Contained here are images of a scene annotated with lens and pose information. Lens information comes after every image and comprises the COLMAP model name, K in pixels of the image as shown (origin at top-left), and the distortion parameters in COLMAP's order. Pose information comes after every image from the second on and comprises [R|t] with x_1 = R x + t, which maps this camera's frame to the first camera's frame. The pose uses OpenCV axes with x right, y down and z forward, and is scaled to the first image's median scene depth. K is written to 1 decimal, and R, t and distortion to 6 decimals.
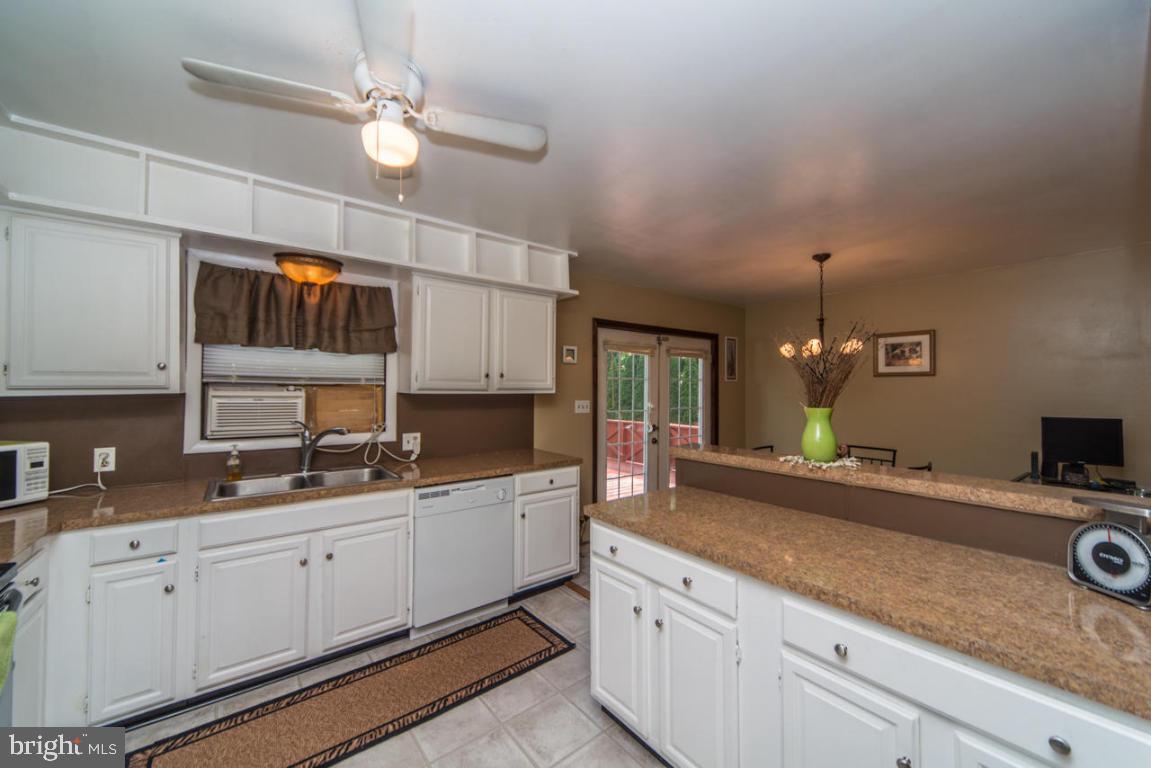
lens RADIAL K [[449.8, 0, 582.5], [0, 449.8, 380.3], [0, 0, 1]] dist [0.000338, 0.000123]
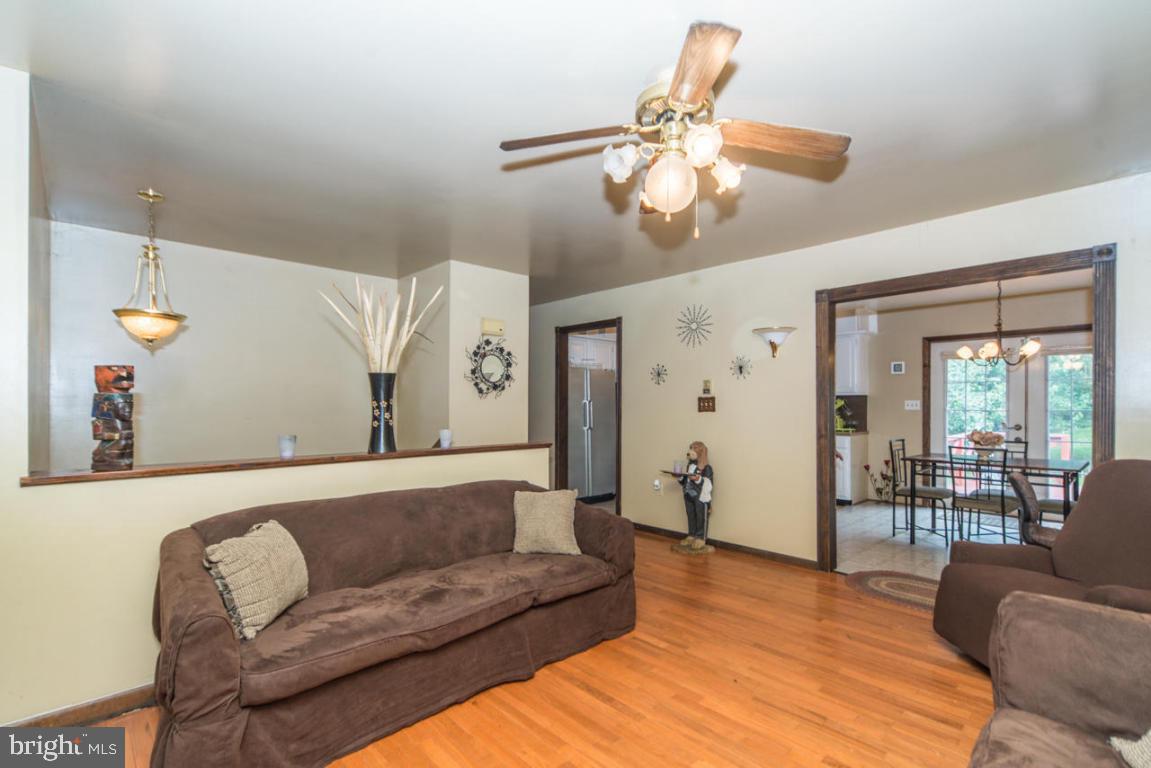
lens RADIAL K [[522.8, 0, 582.3], [0, 522.8, 403.5], [0, 0, 1]] dist [0.000766, 0.000206]
pose [[0.078396, -0.003238, -0.996917, 2.141027], [0.020364, 0.999791, -0.001646, 0.052532], [0.996714, -0.020172, 0.078445, -0.159695]]
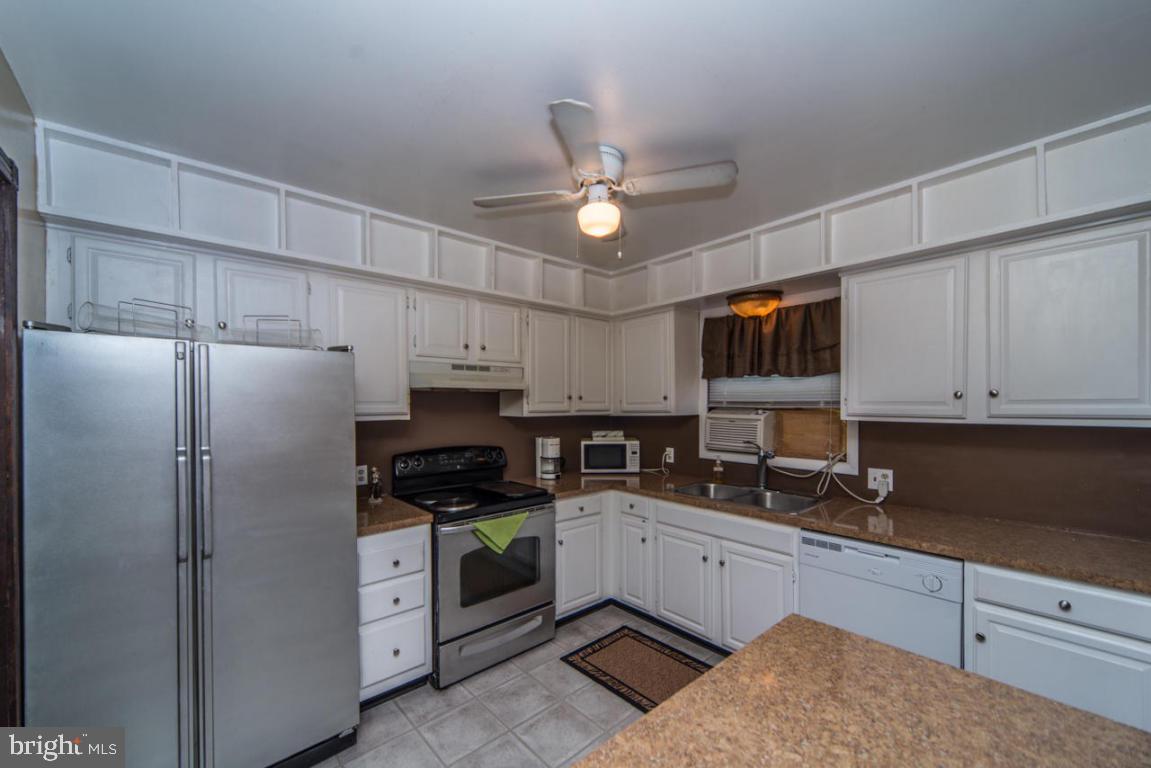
lens RADIAL K [[449.8, 0, 592.1], [0, 449.8, 408.6], [0, 0, 1]] dist [0.000338, 0.000123]
pose [[0.062007, 0.005454, -0.998061, 0.427817], [0.022014, 0.999734, 0.006831, -0.007072], [0.997833, -0.022395, 0.061870, 0.492415]]
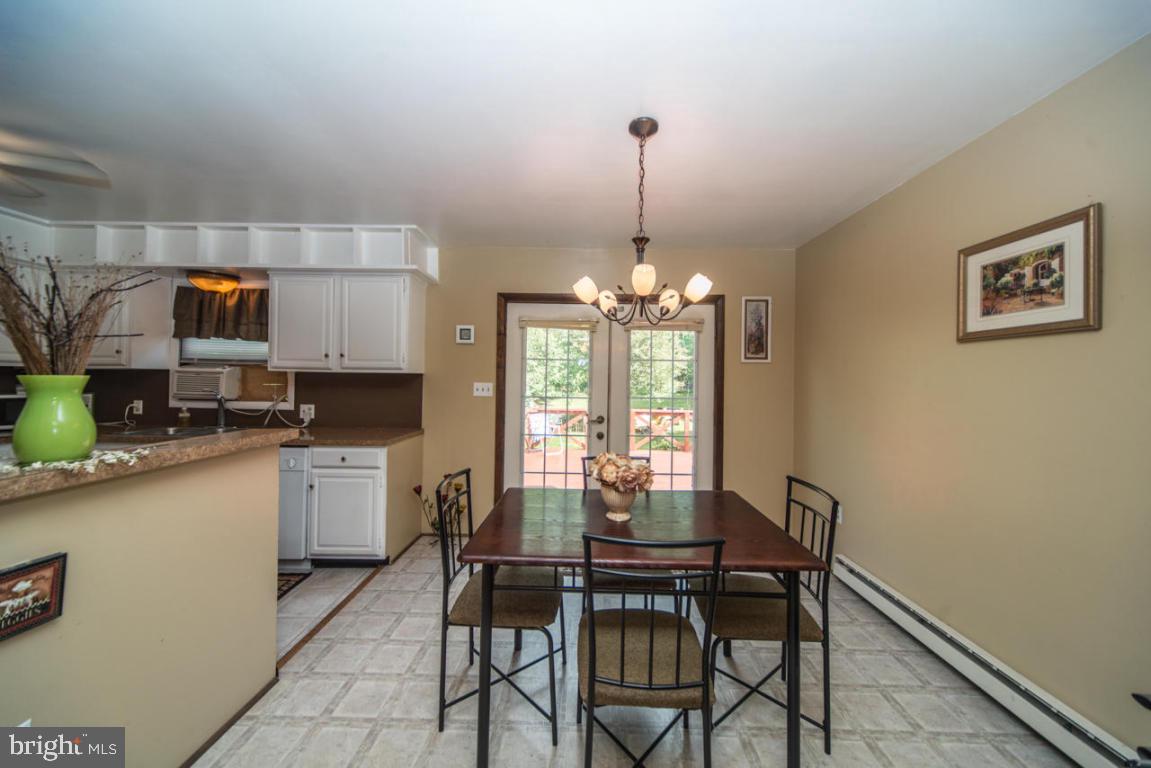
lens RADIAL K [[398.8, 0, 578.3], [0, 398.8, 376.0], [0, 0, 1]] dist [0.002544, -0.000012]
pose [[0.773631, 0.000782, -0.633636, 0.973722], [0.000414, 0.999998, 0.001738, 0.042378], [0.633637, -0.001607, 0.773629, 0.698261]]
